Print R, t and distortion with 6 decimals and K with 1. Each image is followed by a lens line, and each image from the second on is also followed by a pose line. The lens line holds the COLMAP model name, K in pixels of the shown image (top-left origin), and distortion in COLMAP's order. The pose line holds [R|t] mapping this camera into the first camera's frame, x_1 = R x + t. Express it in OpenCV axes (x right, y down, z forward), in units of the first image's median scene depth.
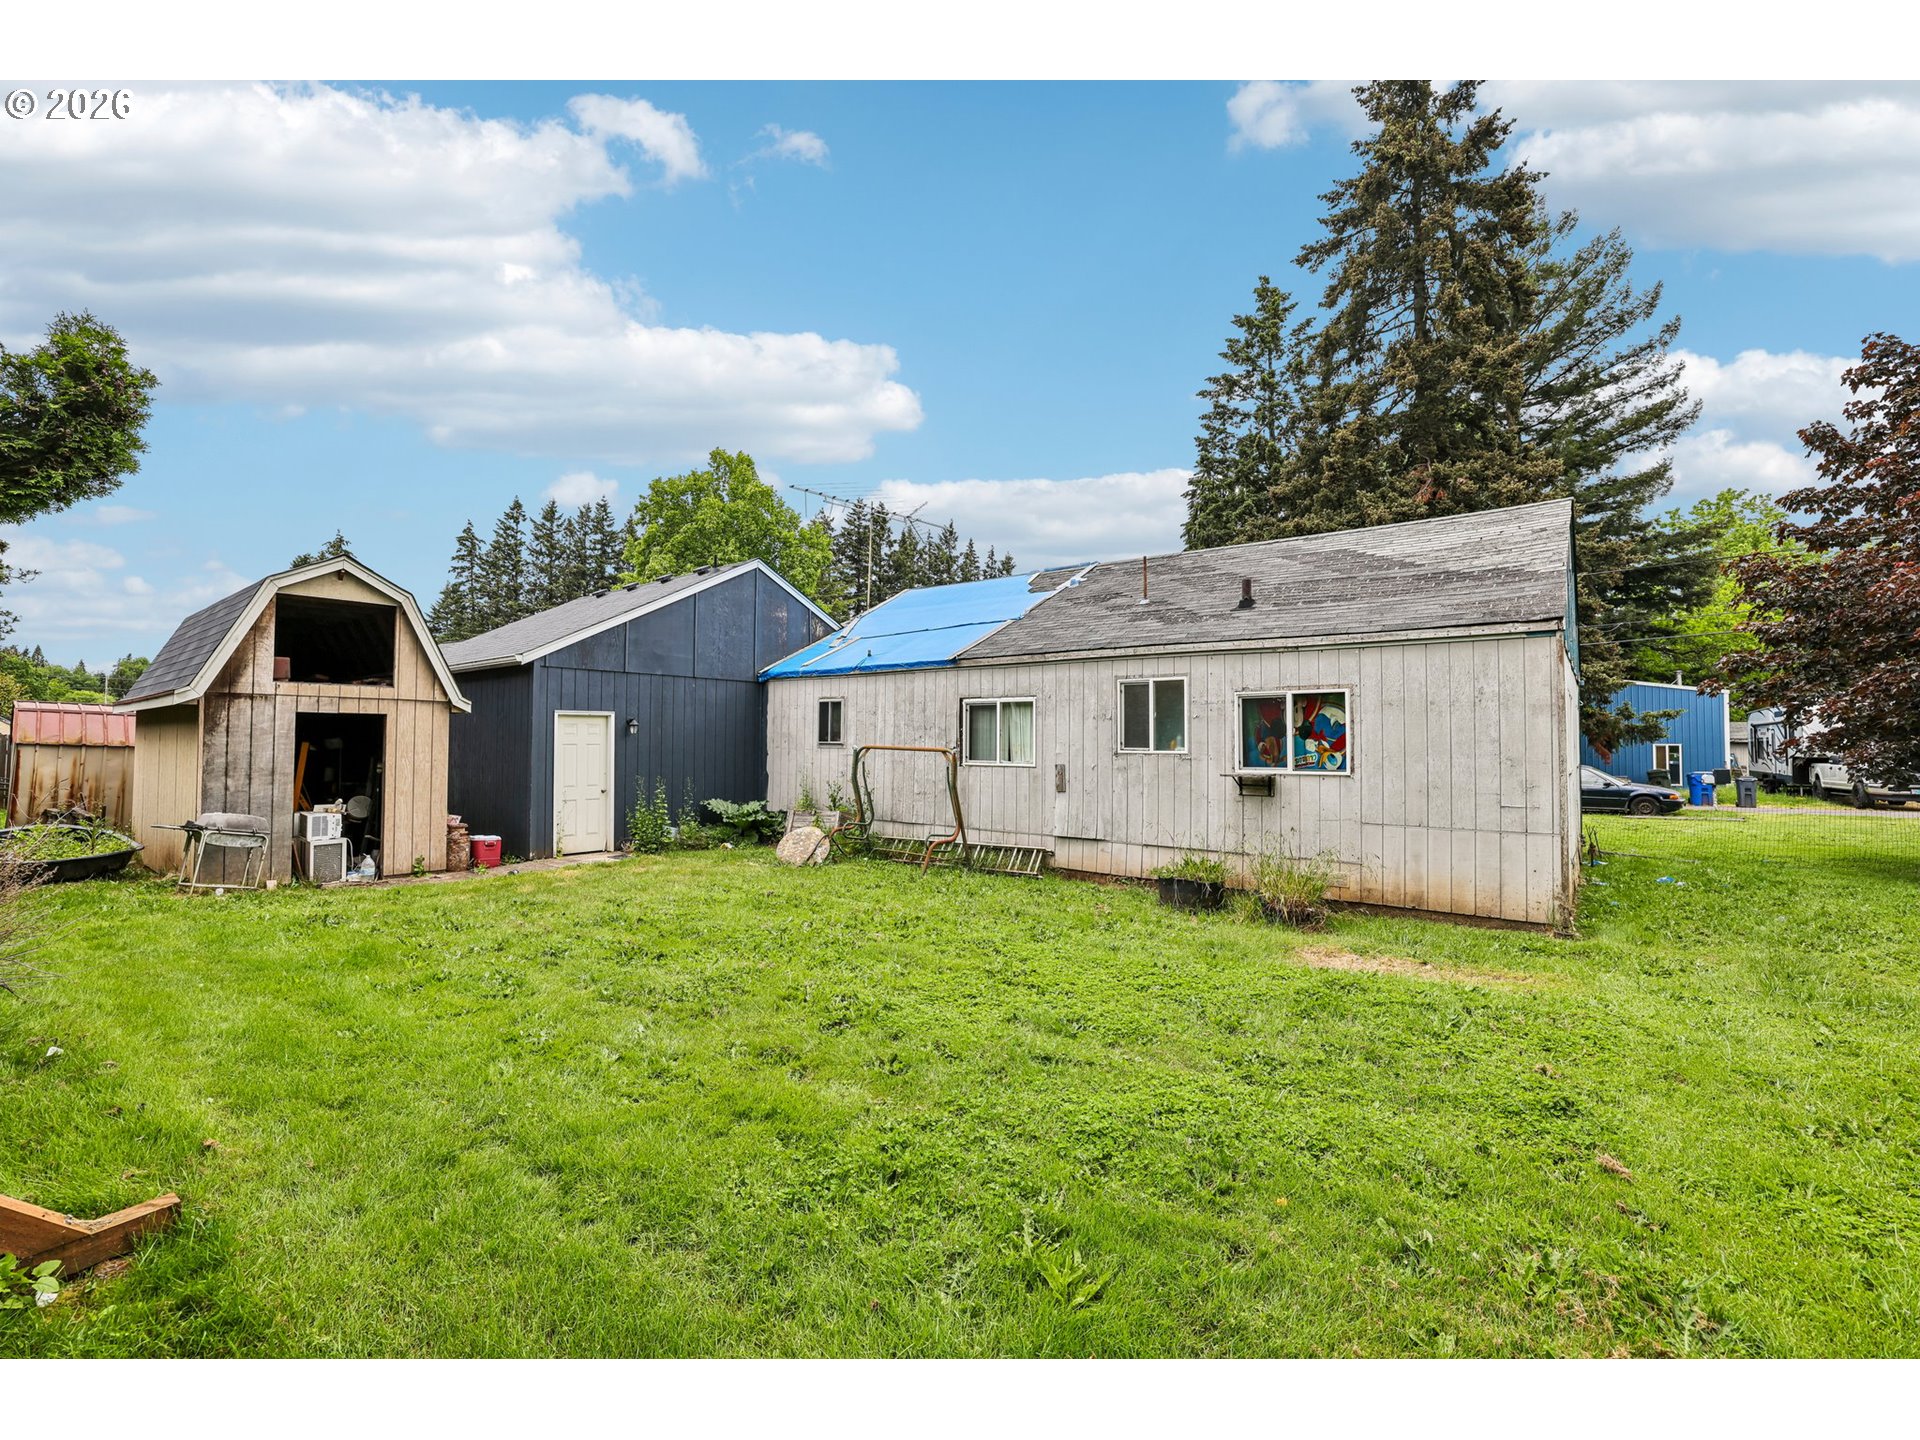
lens RADIAL K [[813.8, 0, 952.2], [0, 813.8, 731.7], [0, 0, 1]] dist [-0.049969, 0.022017]
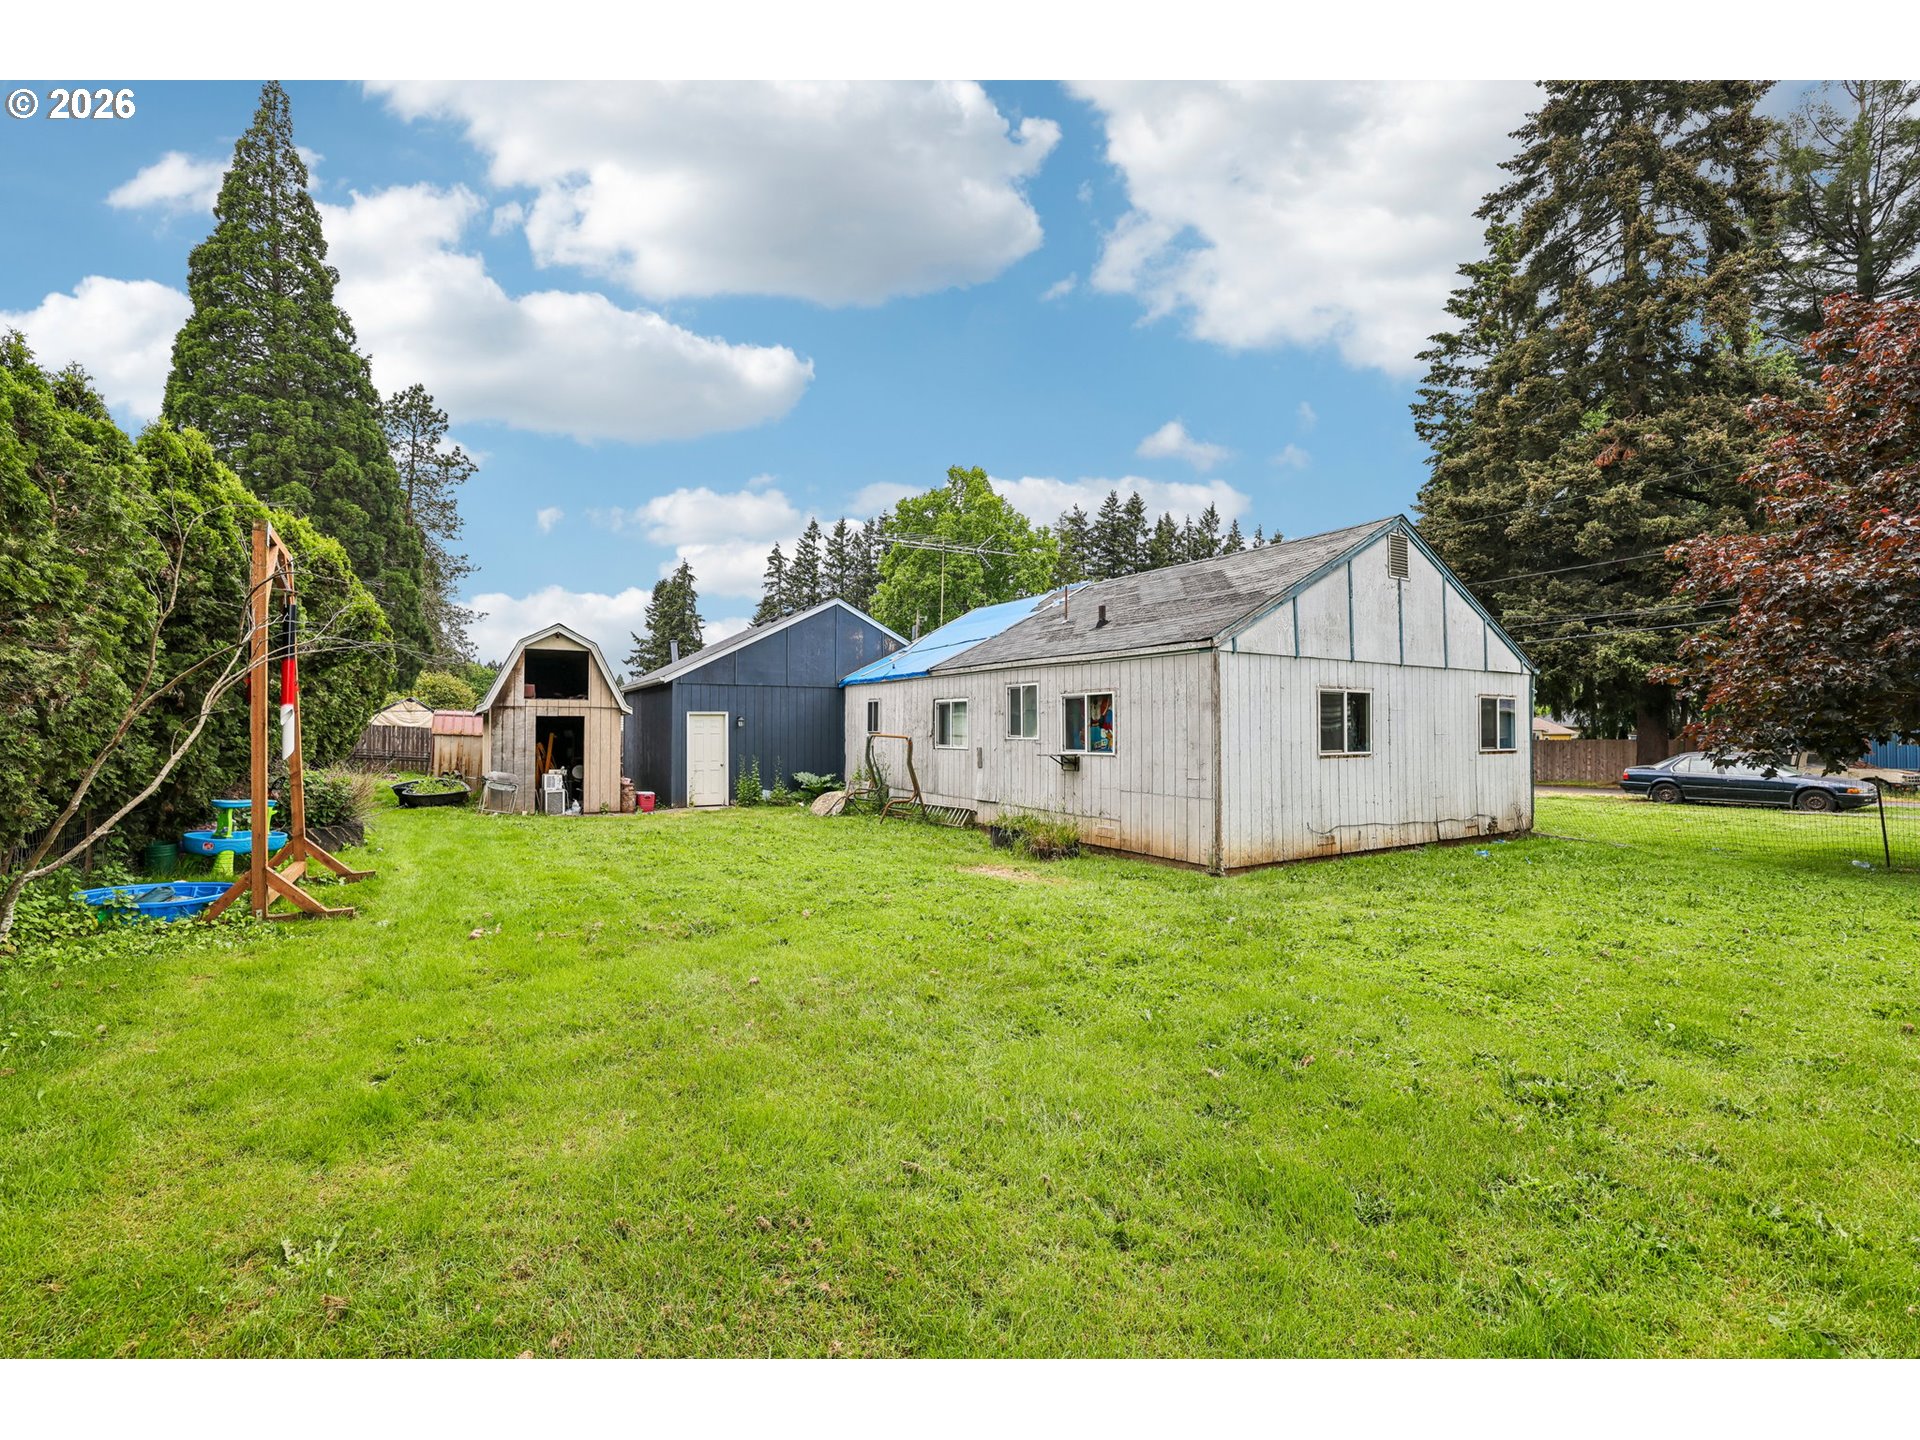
lens RADIAL K [[813.8, 0, 952.2], [0, 813.8, 731.7], [0, 0, 1]] dist [-0.049969, 0.022017]
pose [[0.937527, -0.003438, -0.347897, 0.511443], [0.008471, 0.999880, 0.012949, -0.003912], [0.347810, -0.015087, 0.937444, -0.269307]]
